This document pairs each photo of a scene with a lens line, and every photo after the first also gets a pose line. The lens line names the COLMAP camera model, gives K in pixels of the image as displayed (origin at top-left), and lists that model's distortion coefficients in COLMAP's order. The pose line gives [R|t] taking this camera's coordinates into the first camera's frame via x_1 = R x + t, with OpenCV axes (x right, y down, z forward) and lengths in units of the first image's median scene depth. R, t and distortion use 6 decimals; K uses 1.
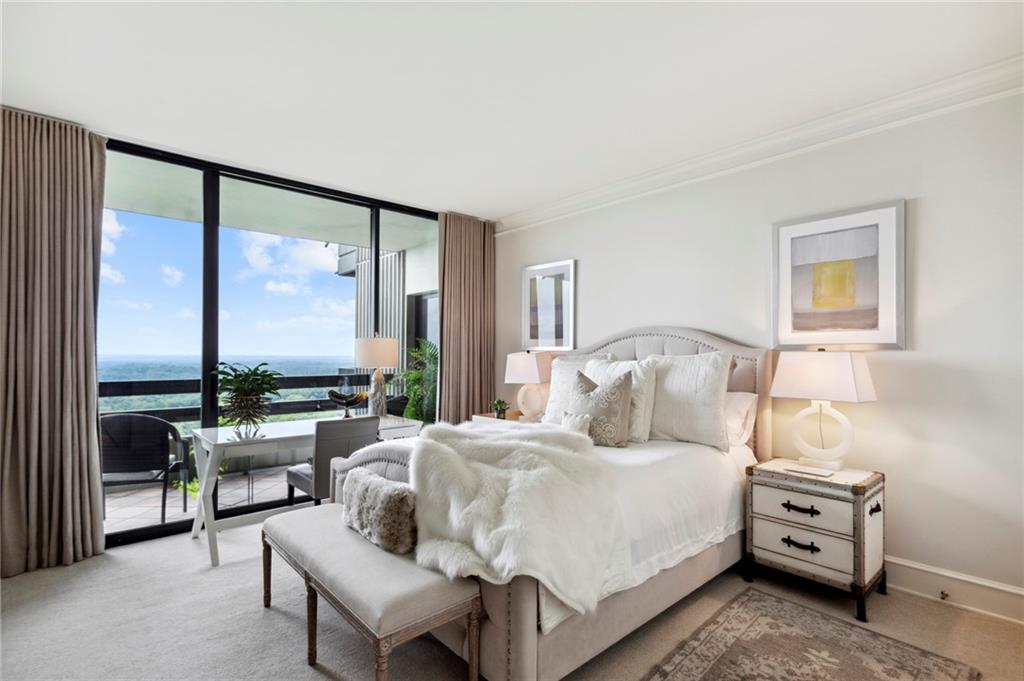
lens RADIAL K [[494.9, 0, 507.1], [0, 494.9, 358.8], [0, 0, 1]] dist [-0.000400, -0.000114]
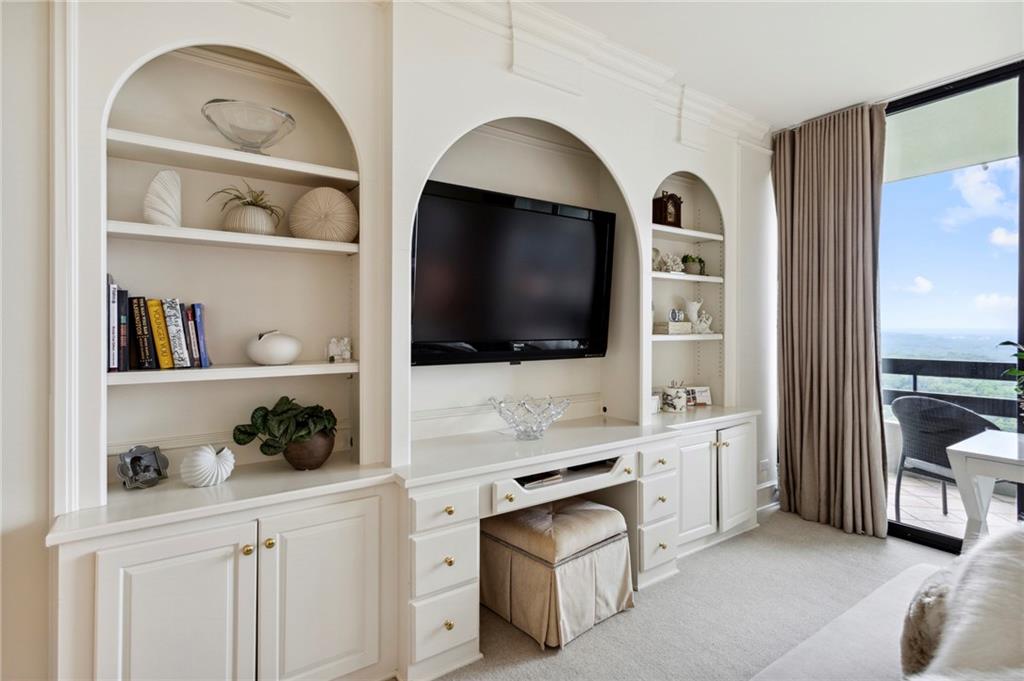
lens RADIAL K [[494.9, 0, 510.2], [0, 494.9, 331.9], [0, 0, 1]] dist [-0.000400, -0.000114]
pose [[-0.118372, -0.004958, -0.992957, 0.218832], [-0.007614, 0.999963, -0.004085, 0.004416], [0.992940, 0.007077, -0.118406, 0.395886]]
